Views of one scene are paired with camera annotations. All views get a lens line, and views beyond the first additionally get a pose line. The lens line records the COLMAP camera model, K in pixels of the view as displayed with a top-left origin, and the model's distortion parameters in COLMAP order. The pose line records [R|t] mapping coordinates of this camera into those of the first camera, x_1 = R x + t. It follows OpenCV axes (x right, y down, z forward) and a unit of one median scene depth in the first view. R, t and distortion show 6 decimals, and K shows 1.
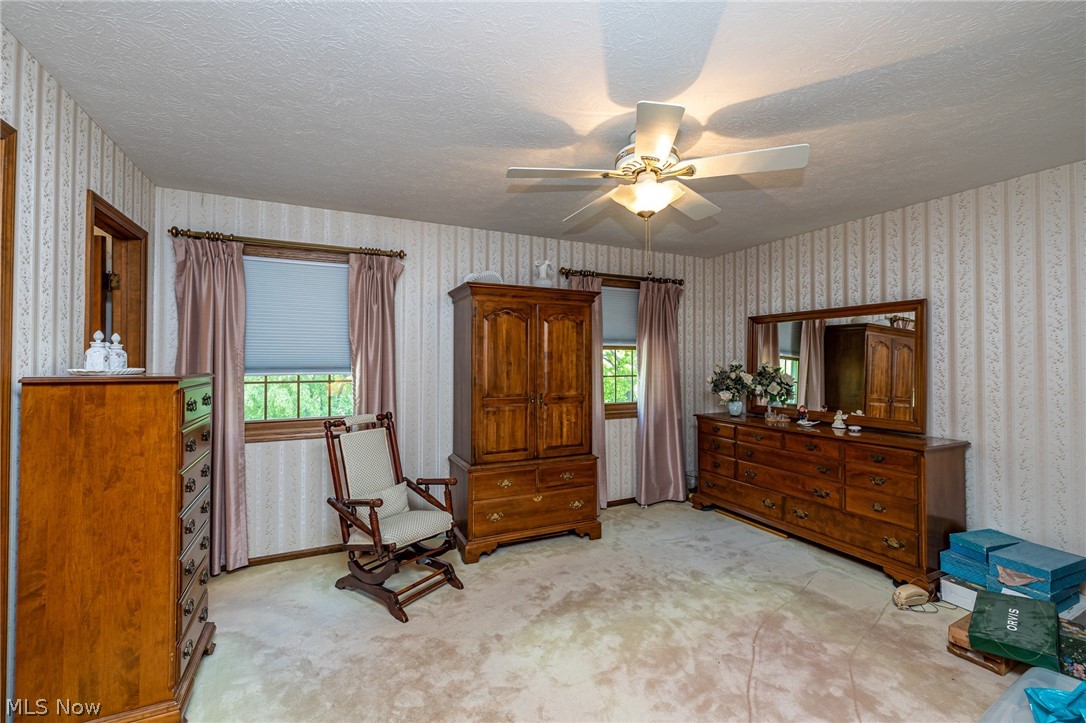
lens RADIAL K [[459.9, 0, 542.8], [0, 459.9, 359.7], [0, 0, 1]] dist [0.001201, -0.001019]
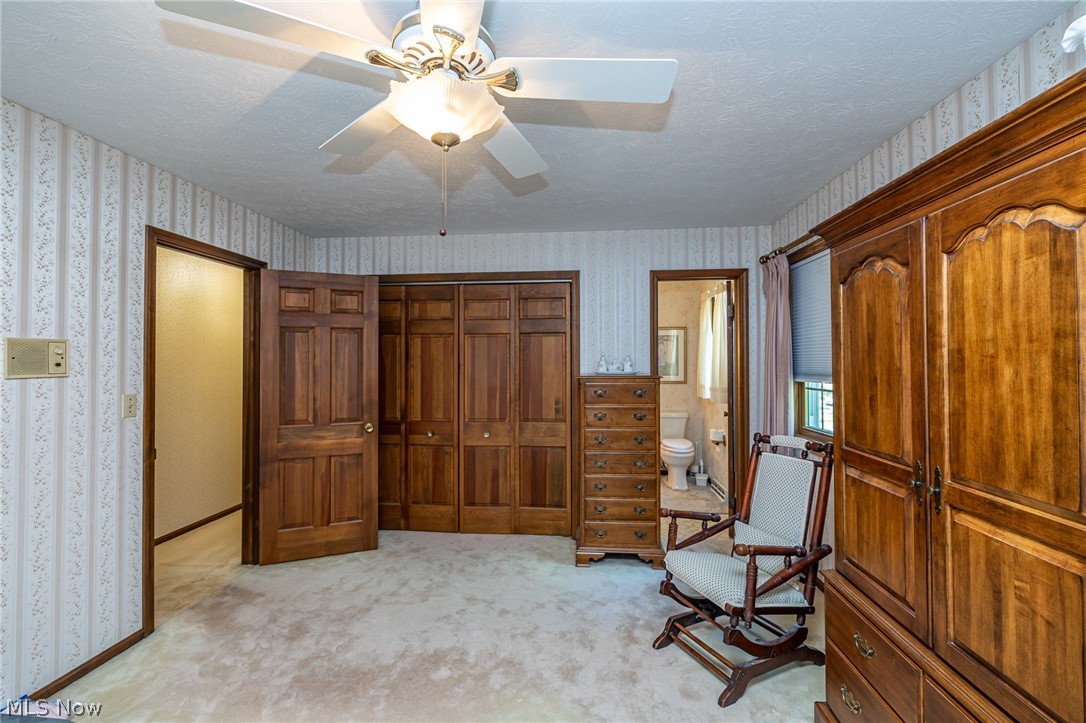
lens RADIAL K [[459.9, 0, 544.0], [0, 459.9, 357.8], [0, 0, 1]] dist [0.001201, -0.001019]
pose [[-0.518775, -0.004264, -0.854900, 0.435860], [0.010898, 0.999873, -0.011600, -0.009792], [0.854841, -0.015334, -0.518663, 0.908671]]
